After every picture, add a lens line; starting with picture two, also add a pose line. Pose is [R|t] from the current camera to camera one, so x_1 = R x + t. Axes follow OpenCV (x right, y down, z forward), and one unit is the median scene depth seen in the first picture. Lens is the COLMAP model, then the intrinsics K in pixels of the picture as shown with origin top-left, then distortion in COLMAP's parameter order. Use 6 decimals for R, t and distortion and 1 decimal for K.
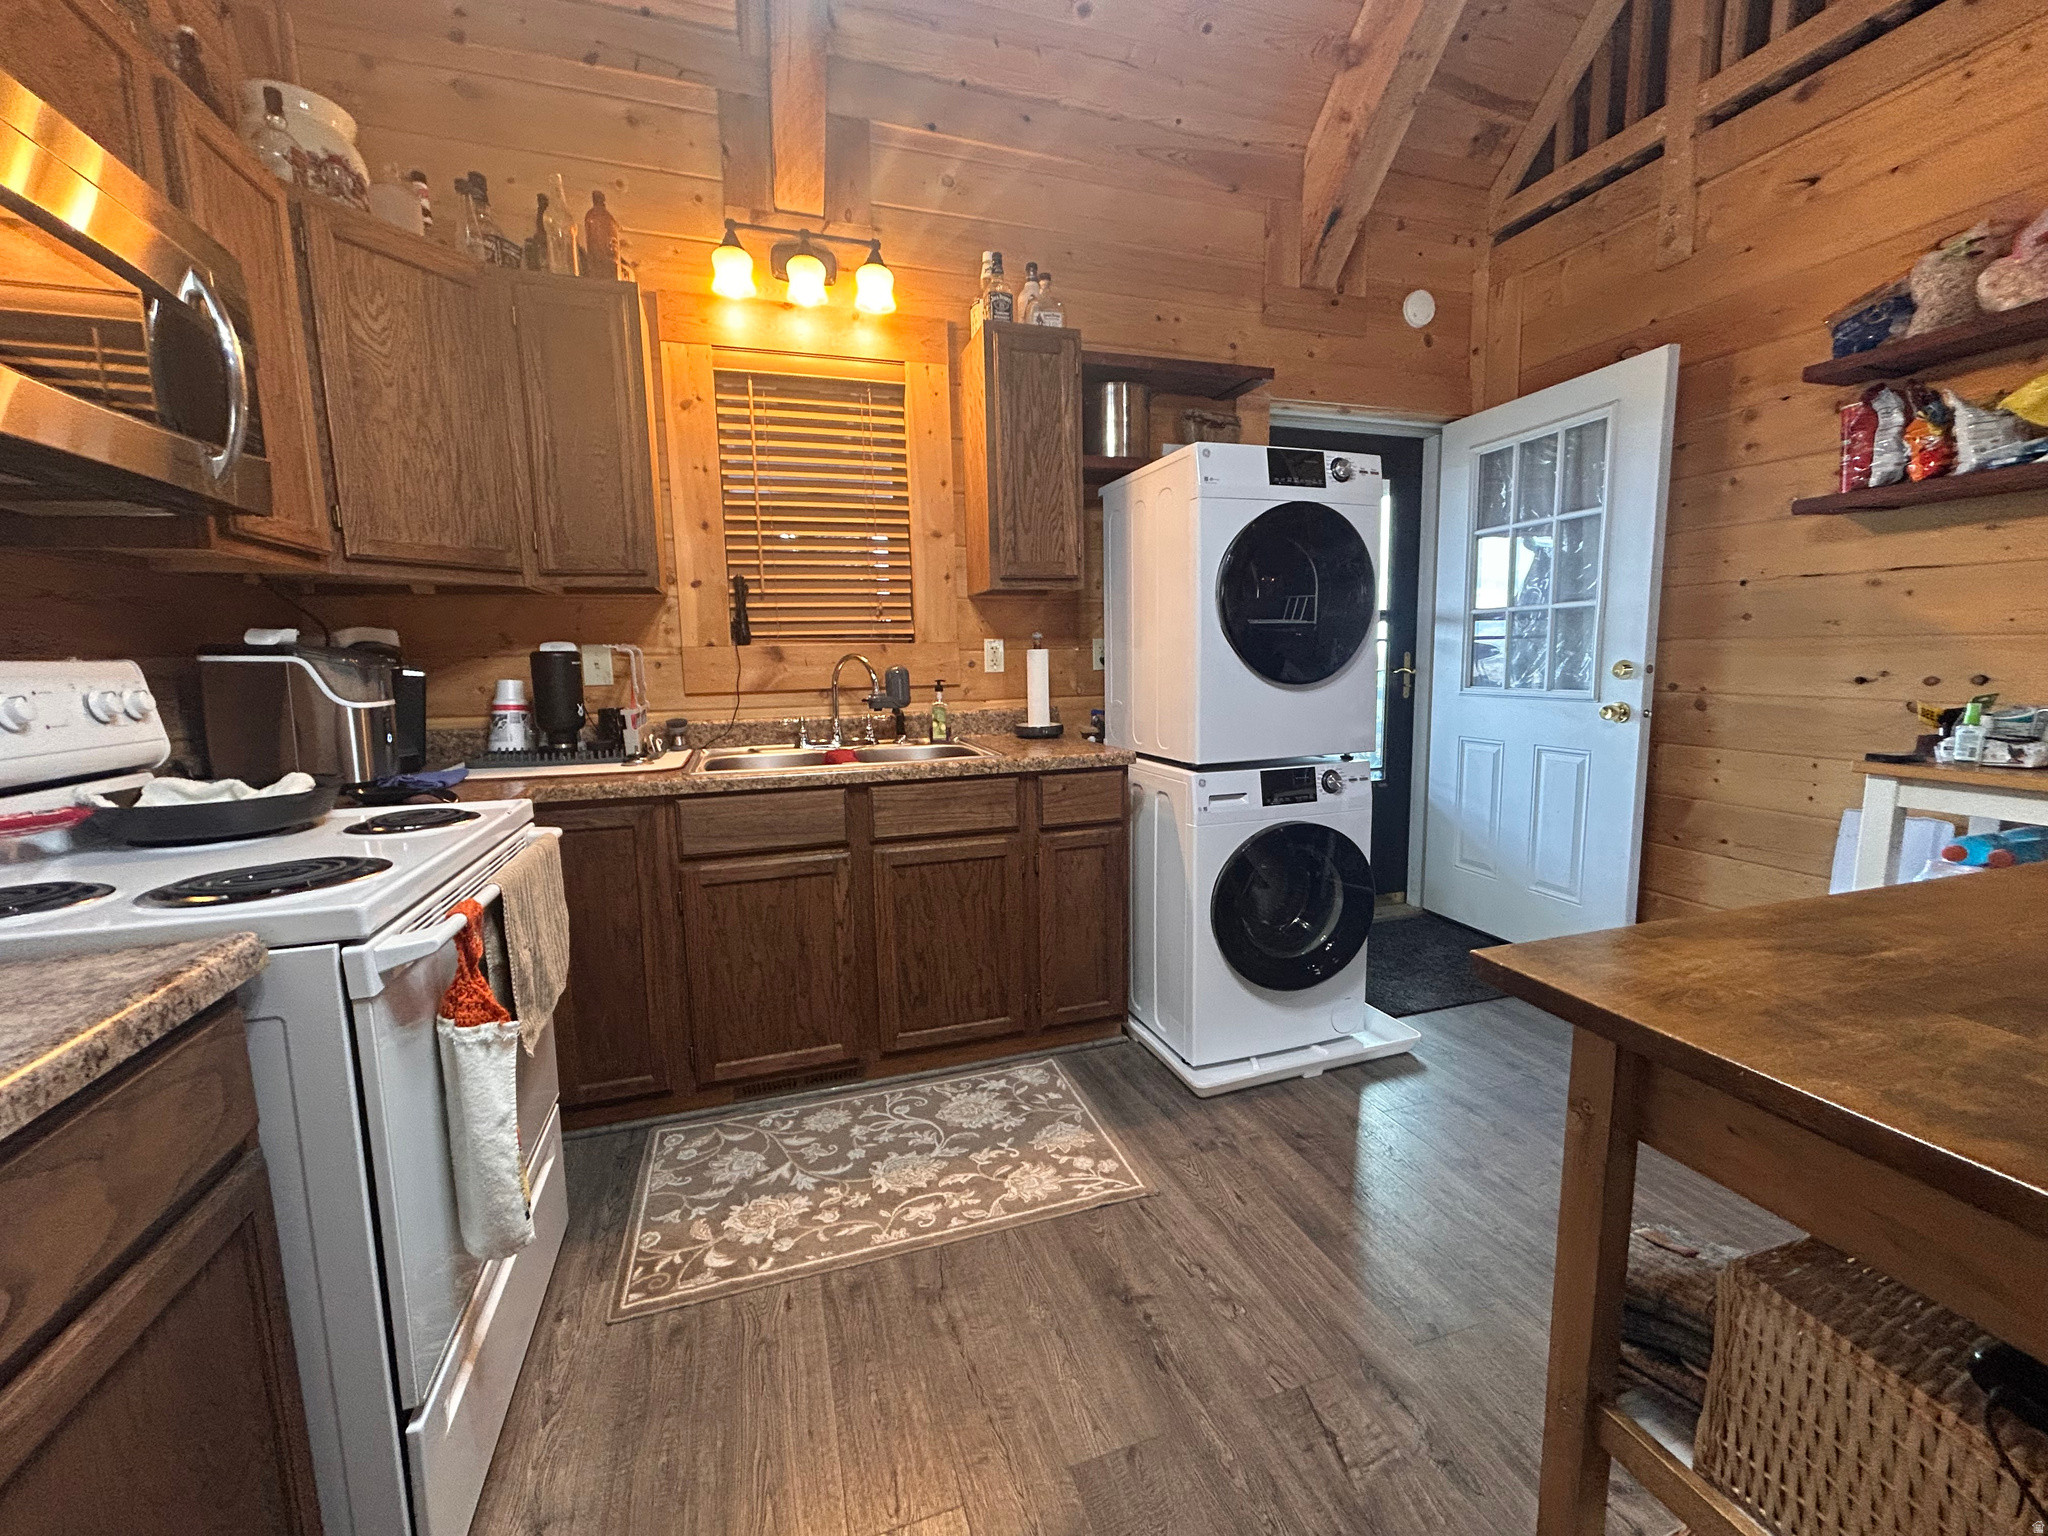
lens RADIAL K [[825.8, 0, 1022.1], [0, 825.8, 763.7], [0, 0, 1]] dist [0.001598, -0.000754]
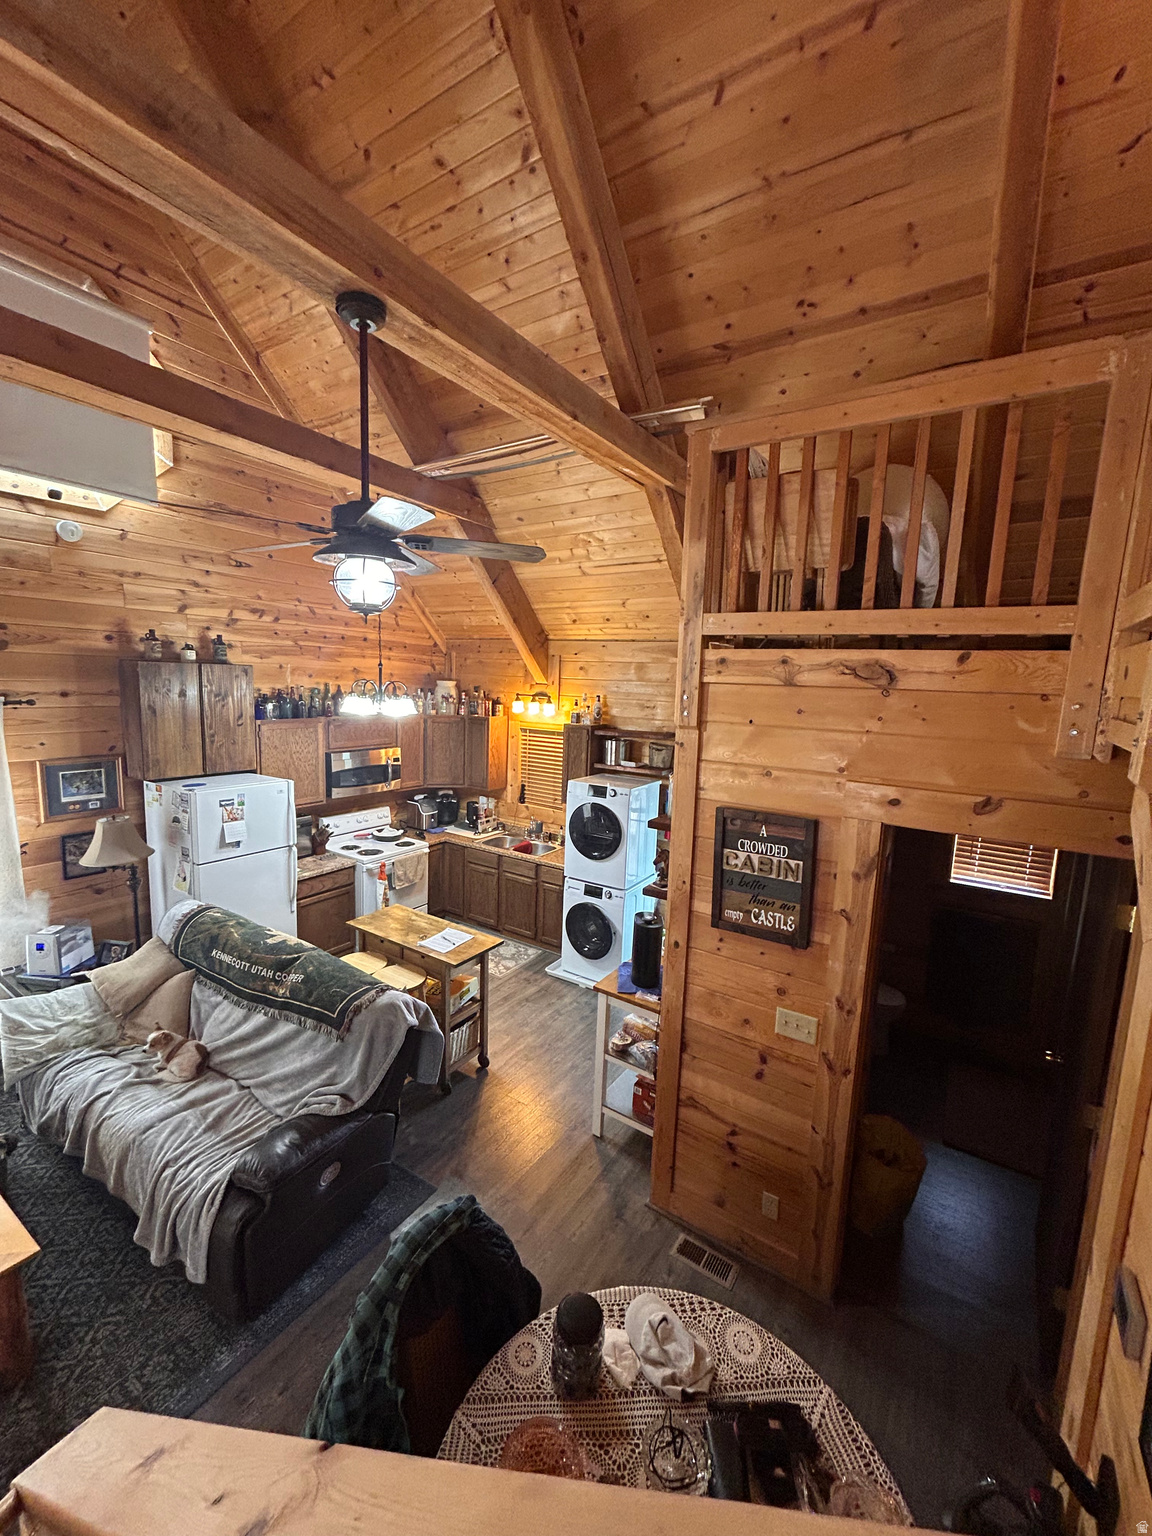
lens RADIAL K [[619.3, 0, 578.7], [0, 619.3, 766.7], [0, 0, 1]] dist [0.001598, -0.000754]
pose [[0.625160, 0.152405, -0.765472, 2.088972], [-0.151099, 0.985829, 0.072875, -0.619413], [0.765731, 0.070104, 0.639329, -0.552280]]
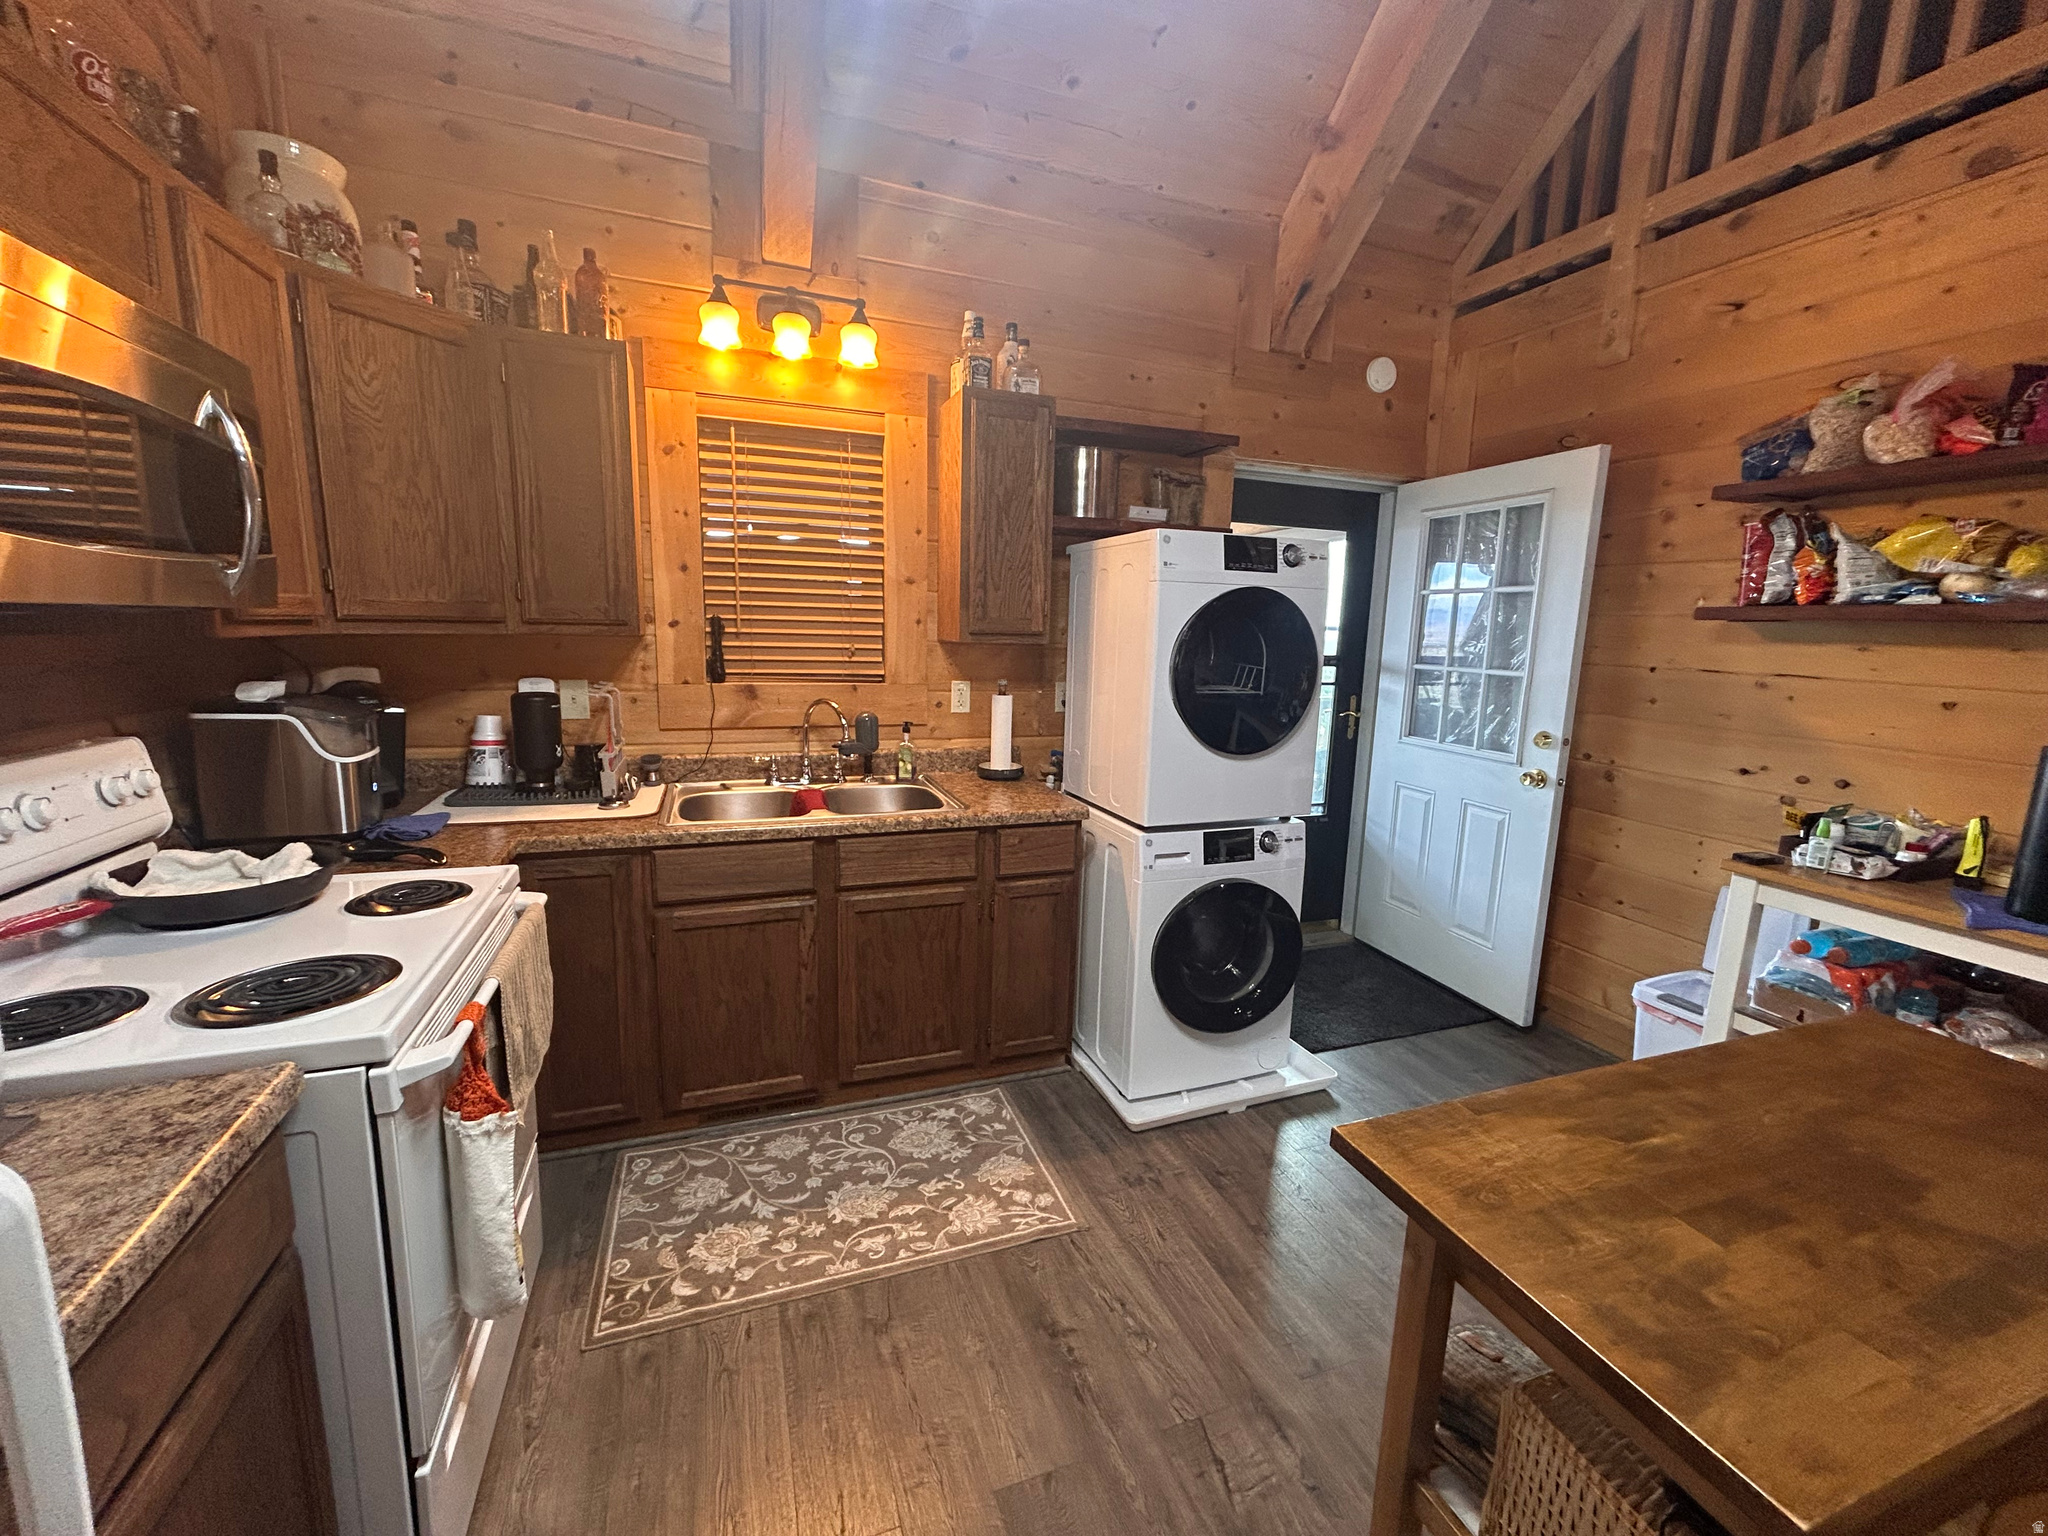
lens RADIAL K [[825.8, 0, 1022.1], [0, 825.8, 763.9], [0, 0, 1]] dist [0.001598, -0.000754]
pose [[0.998206, 0.041174, 0.043477, 0.002441], [-0.042787, 0.998404, 0.036859, -0.115760], [-0.041890, -0.038653, 0.998374, -0.064179]]
